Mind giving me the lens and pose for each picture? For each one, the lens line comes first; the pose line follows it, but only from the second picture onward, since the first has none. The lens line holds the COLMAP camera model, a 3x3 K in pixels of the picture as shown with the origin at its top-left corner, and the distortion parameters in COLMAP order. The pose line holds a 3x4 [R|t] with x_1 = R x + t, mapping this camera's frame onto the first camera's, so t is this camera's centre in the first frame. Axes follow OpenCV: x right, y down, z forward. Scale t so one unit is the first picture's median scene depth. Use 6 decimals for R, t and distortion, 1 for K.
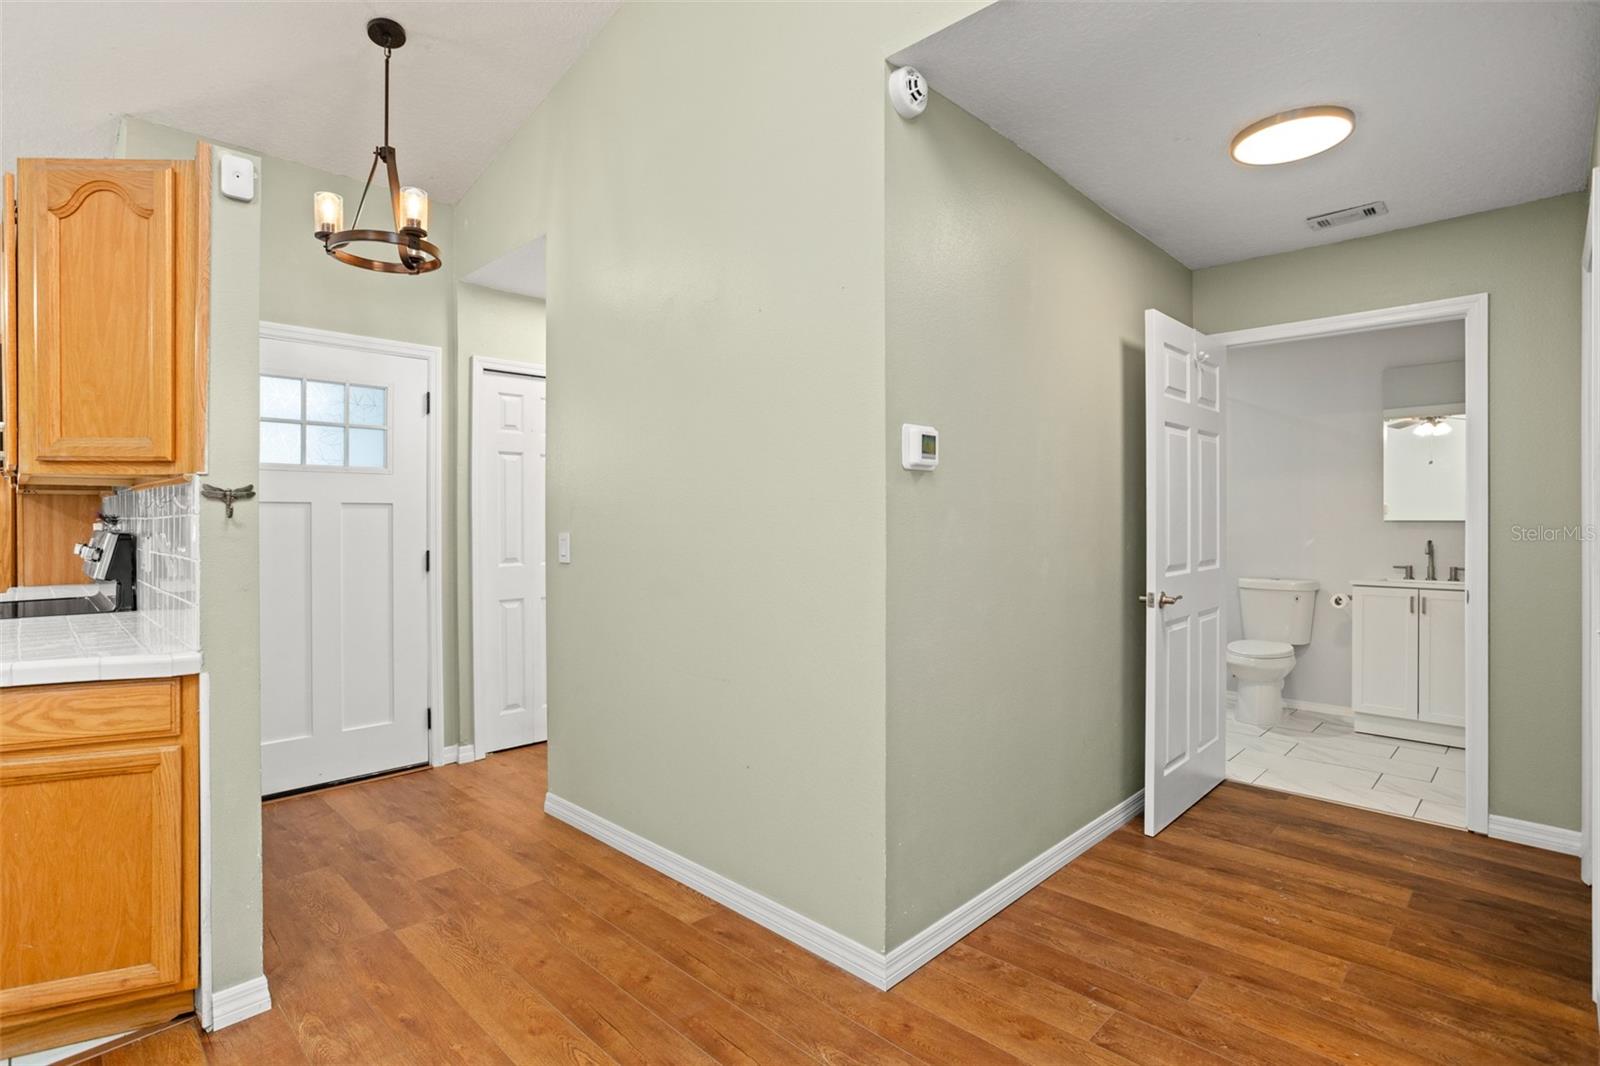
lens RADIAL K [[784.5, 0, 800.3], [0, 784.5, 521.8], [0, 0, 1]] dist [-0.056636, 0.028809]
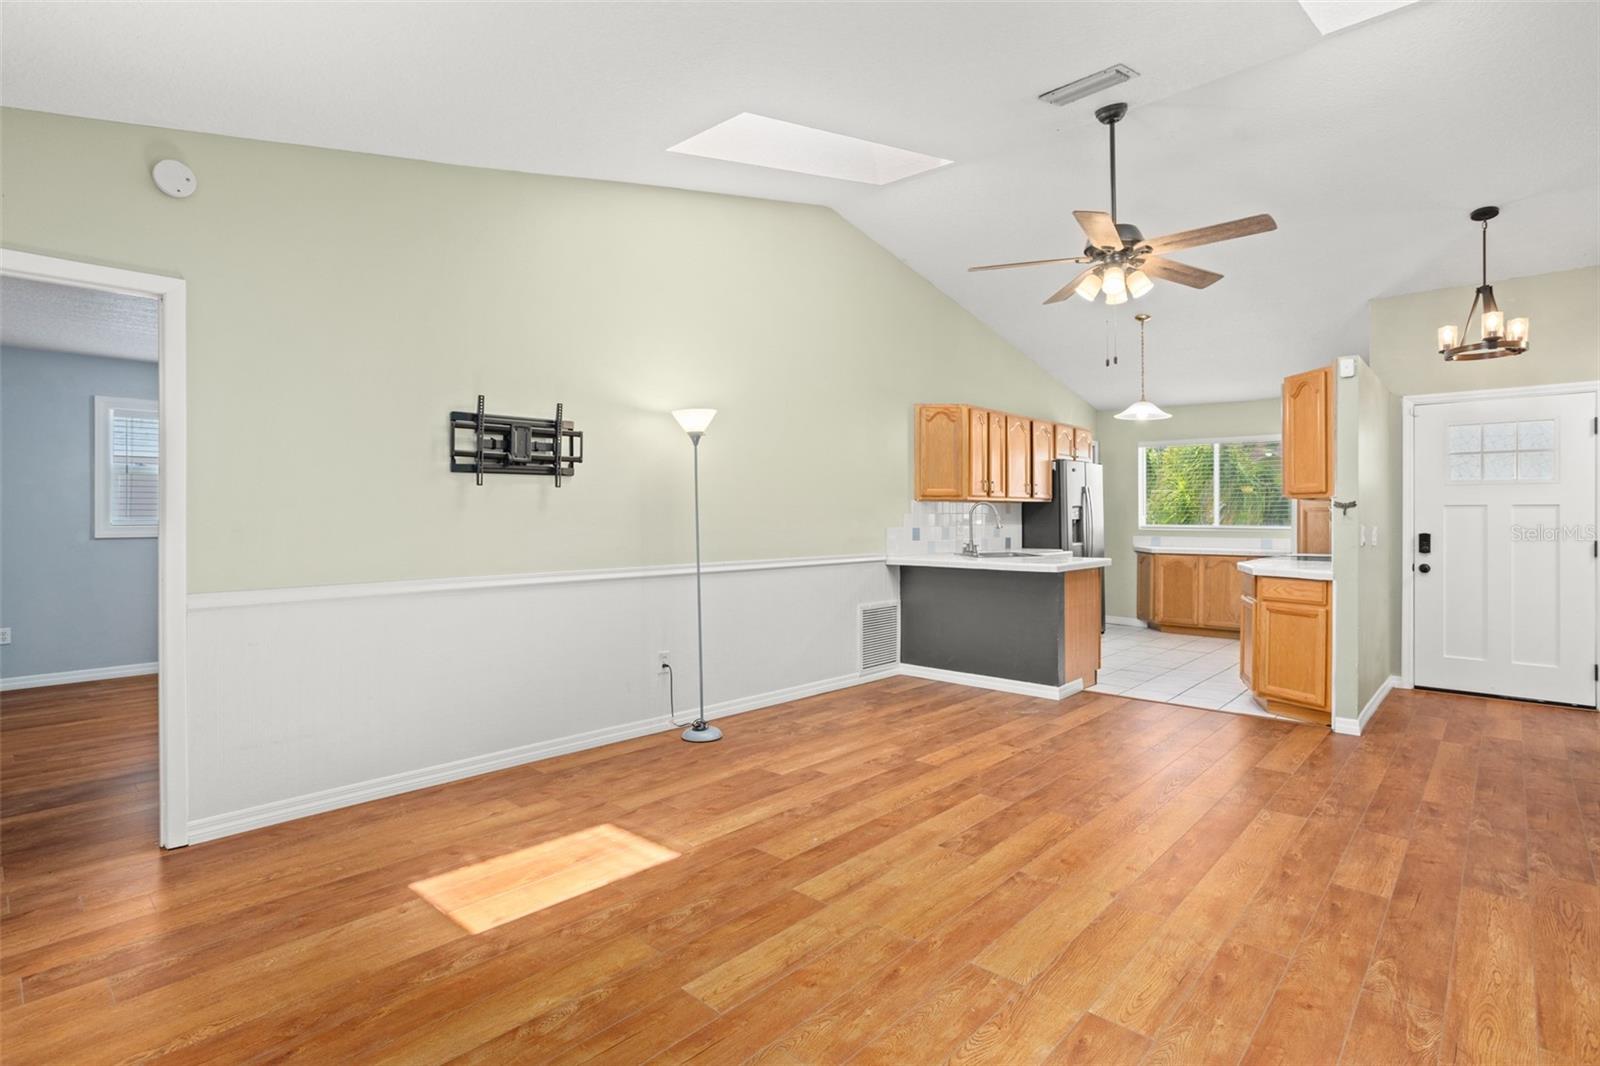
lens RADIAL K [[784.5, 0, 793.8], [0, 784.5, 517.9], [0, 0, 1]] dist [-0.056636, 0.028809]
pose [[0.018825, 0.003694, -0.999816, 1.417267], [-0.005331, 0.999979, 0.003595, 0.002828], [0.999809, 0.005262, 0.018844, -0.653686]]
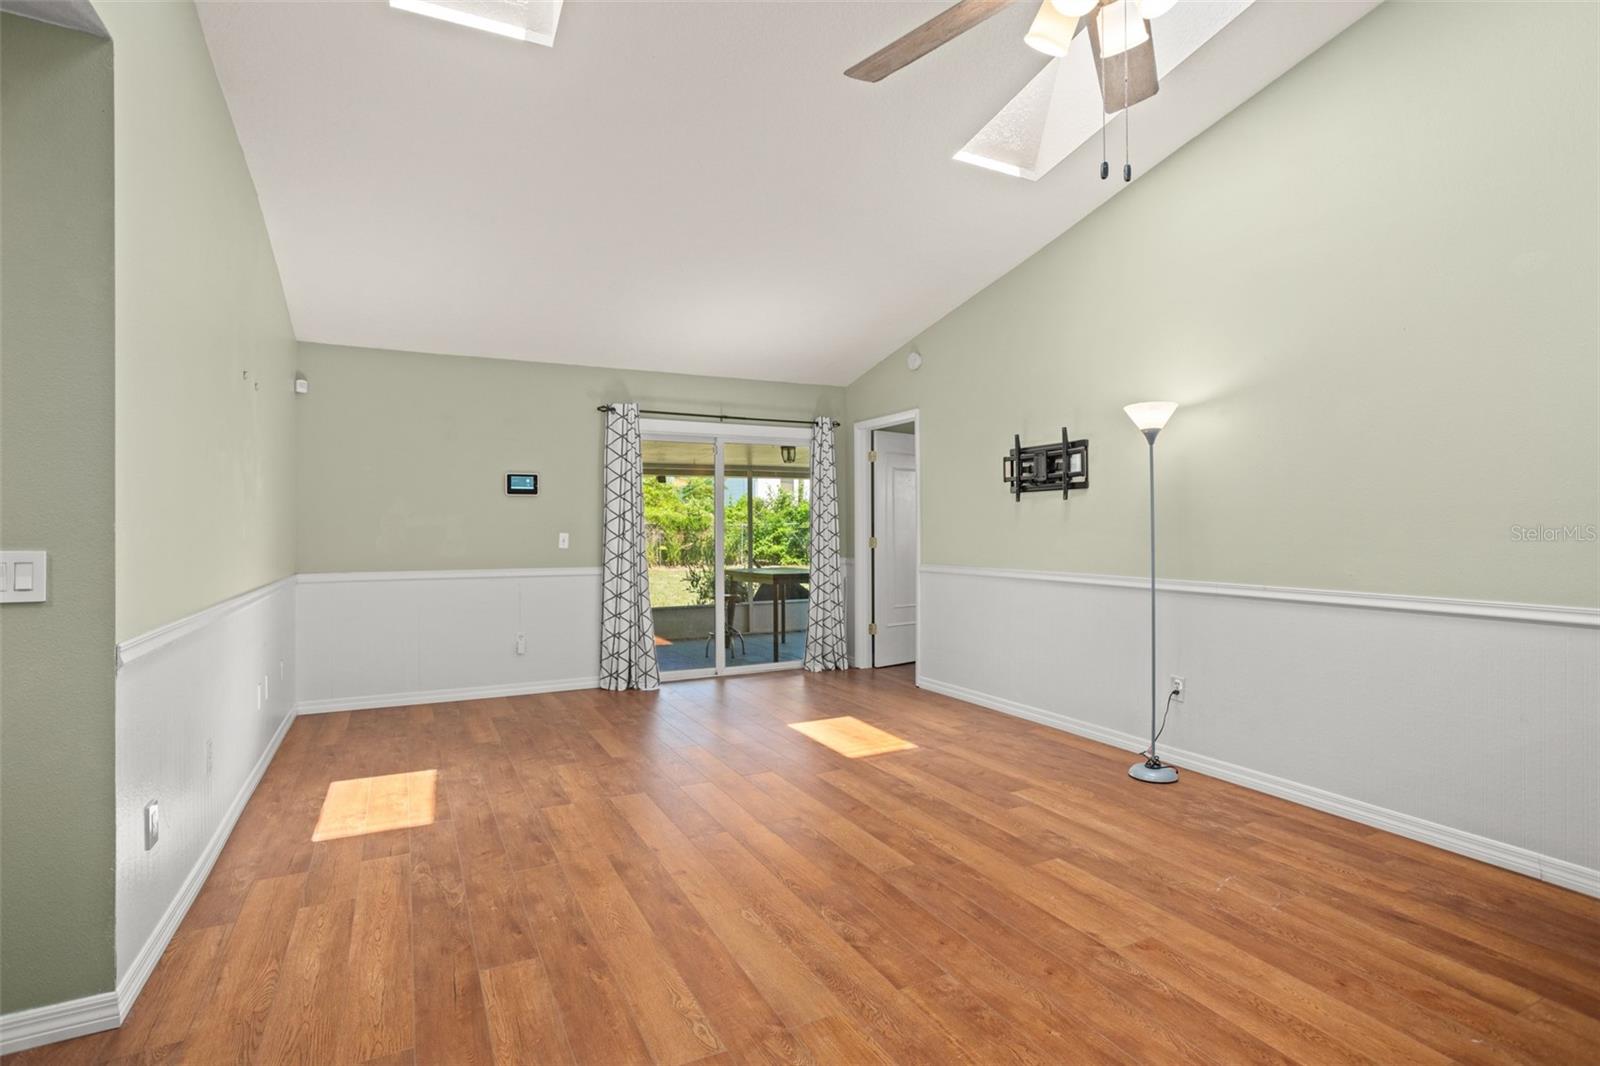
lens RADIAL K [[784.5, 0, 803.2], [0, 784.5, 531.1], [0, 0, 1]] dist [-0.056636, 0.028809]
pose [[-0.948851, 0.000539, 0.315723, -0.503796], [0.004333, 0.999927, 0.011317, -0.001490], [-0.315694, 0.012106, -0.948784, 1.146453]]
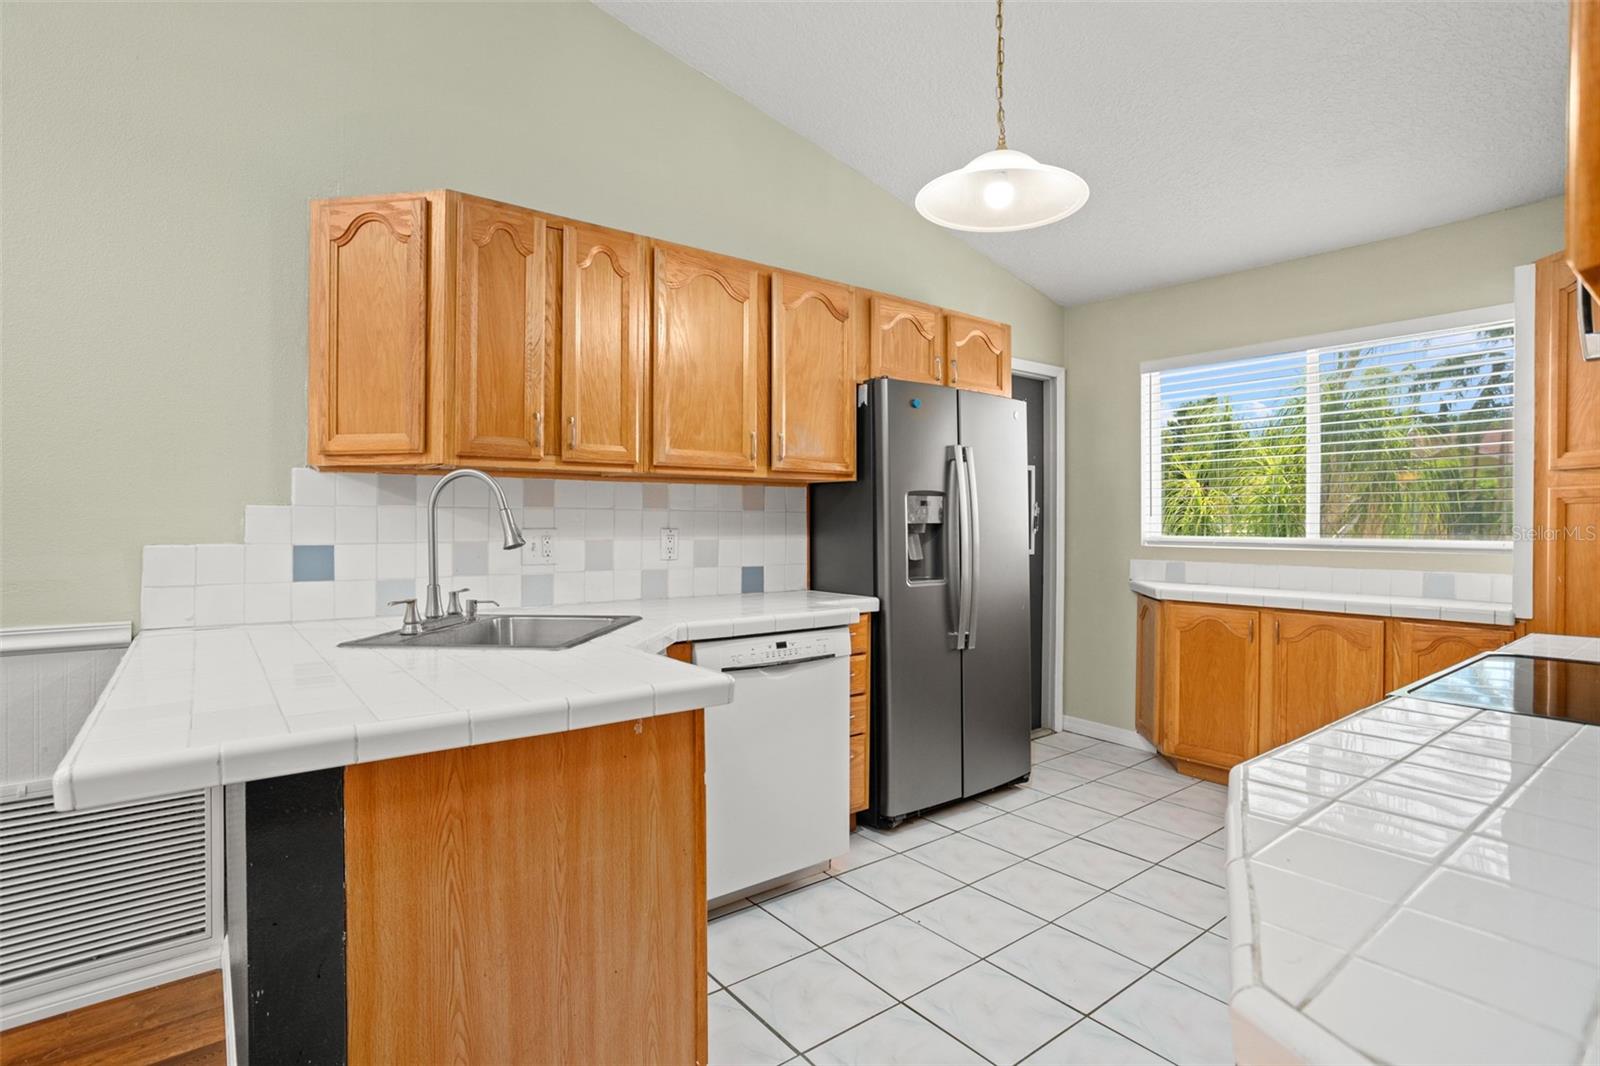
lens RADIAL K [[784.5, 0, 795.7], [0, 784.5, 527.3], [0, 0, 1]] dist [-0.056636, 0.028809]
pose [[-0.136412, 0.007263, -0.990626, -0.671434], [-0.006107, 0.999948, 0.008173, 0.011890], [0.990633, 0.007165, -0.136361, 0.698262]]
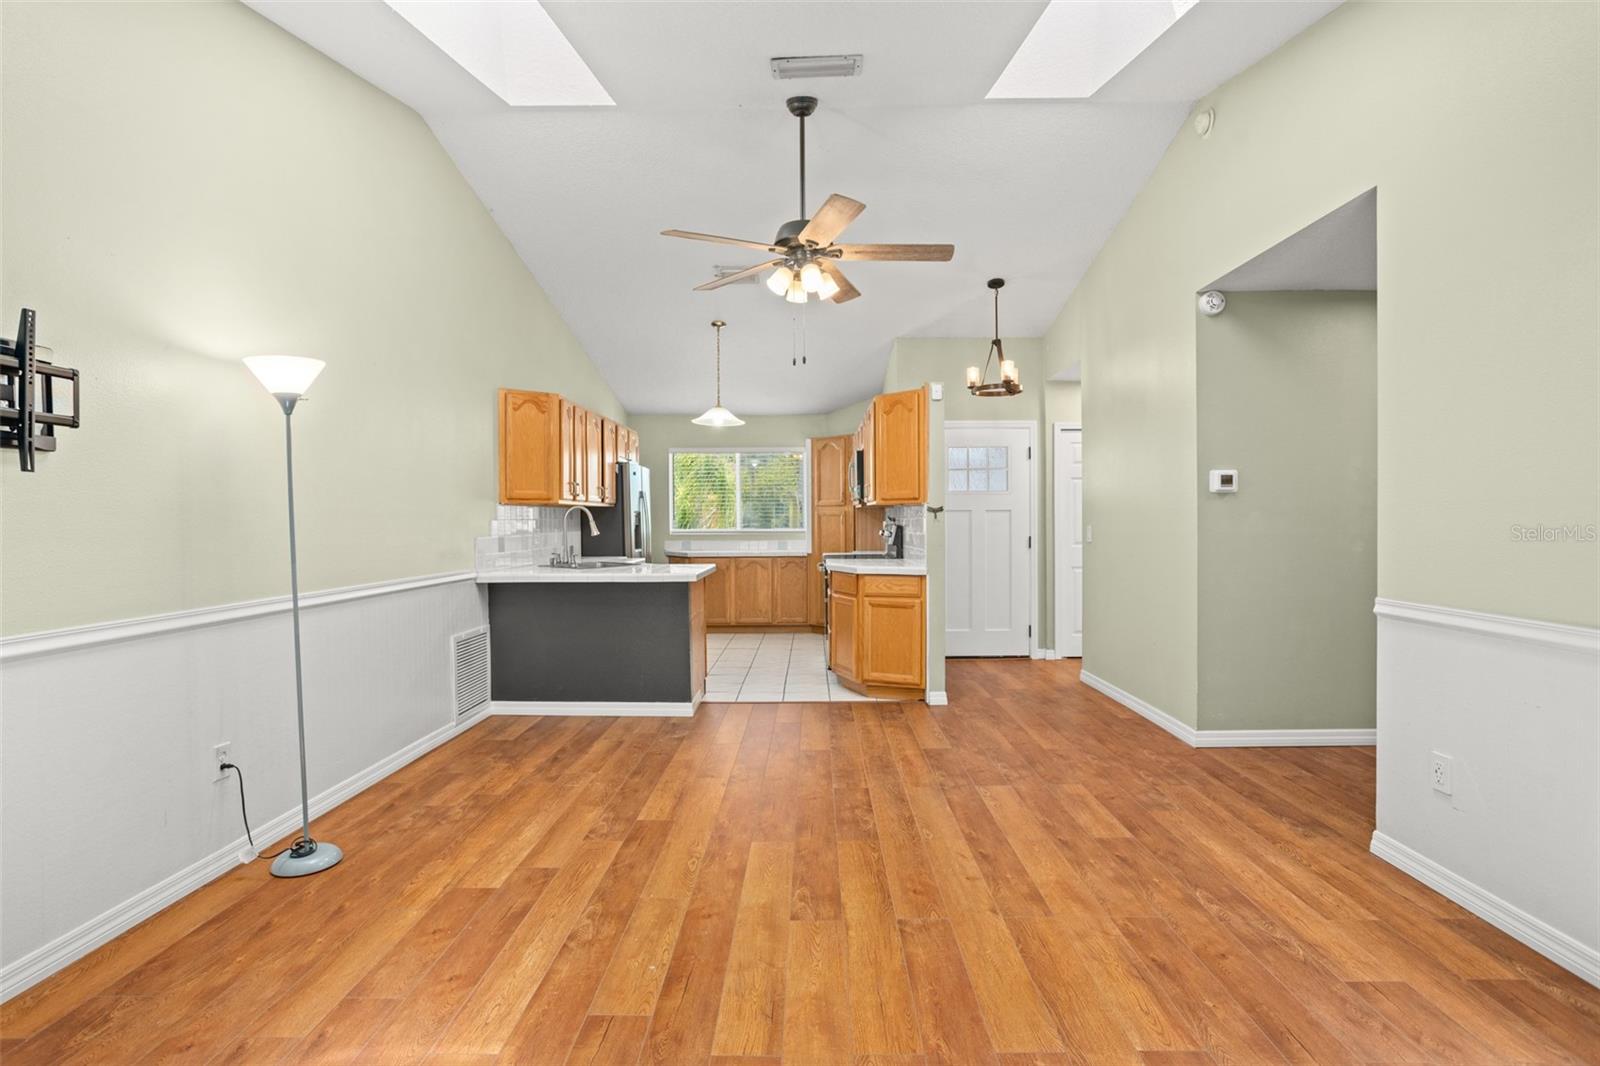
lens RADIAL K [[784.5, 0, 791.1], [0, 784.5, 530.9], [0, 0, 1]] dist [-0.056636, 0.028809]
pose [[0.677735, 0.006026, -0.735281, 0.863528], [0.003131, 0.999934, 0.011081, 0.005781], [0.735299, -0.009812, 0.677671, -1.144086]]
